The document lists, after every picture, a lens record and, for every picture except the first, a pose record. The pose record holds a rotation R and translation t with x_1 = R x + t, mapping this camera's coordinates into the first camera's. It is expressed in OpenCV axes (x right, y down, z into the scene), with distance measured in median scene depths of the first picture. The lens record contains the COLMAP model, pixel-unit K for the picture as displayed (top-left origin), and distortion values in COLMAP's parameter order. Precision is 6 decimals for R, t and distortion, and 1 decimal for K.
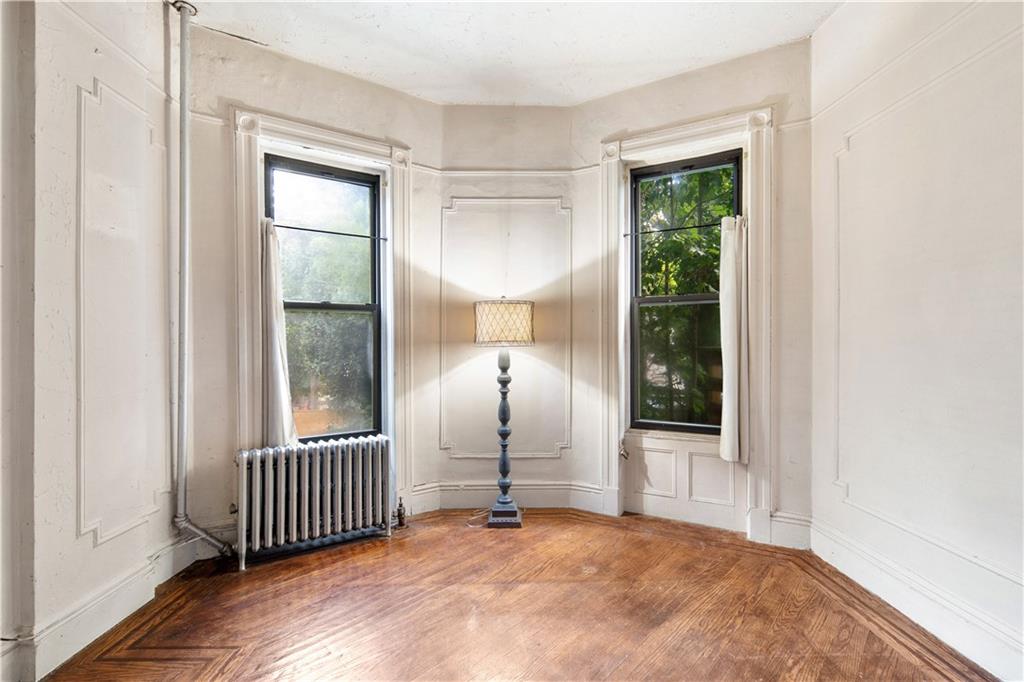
lens RADIAL K [[455.1, 0, 511.8], [0, 455.1, 343.2], [0, 0, 1]] dist [0.009200, 0.000021]
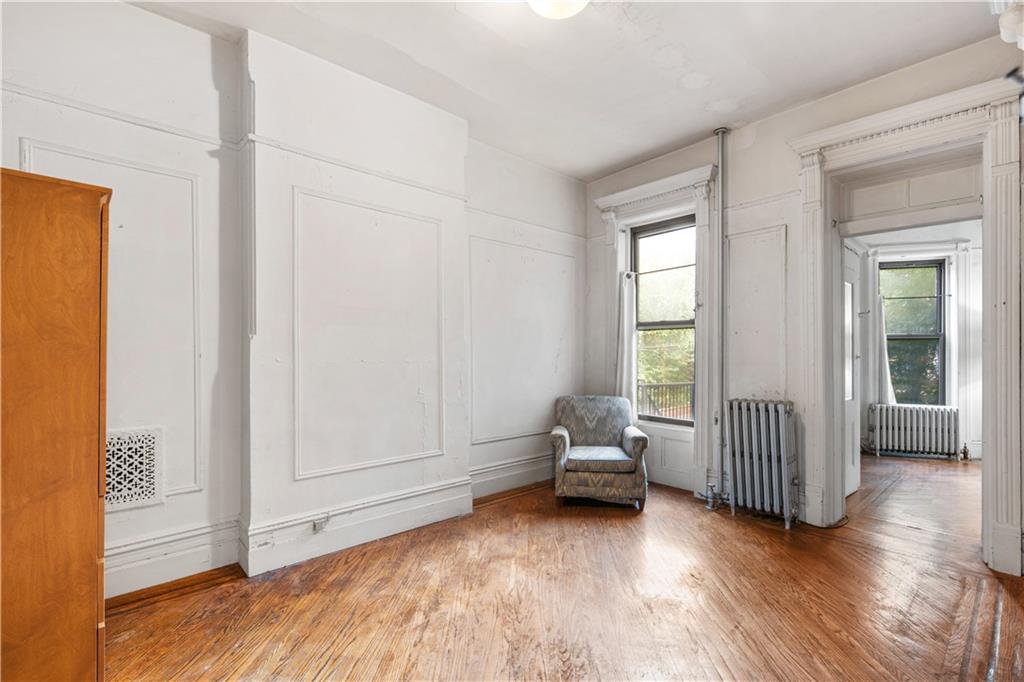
lens RADIAL K [[455.1, 0, 516.1], [0, 455.1, 349.0], [0, 0, 1]] dist [0.009200, 0.000021]
pose [[0.667690, 0.003567, -0.744431, -0.079629], [-0.003699, 0.999992, 0.001474, -0.021056], [0.744430, 0.001770, 0.667698, -1.424723]]
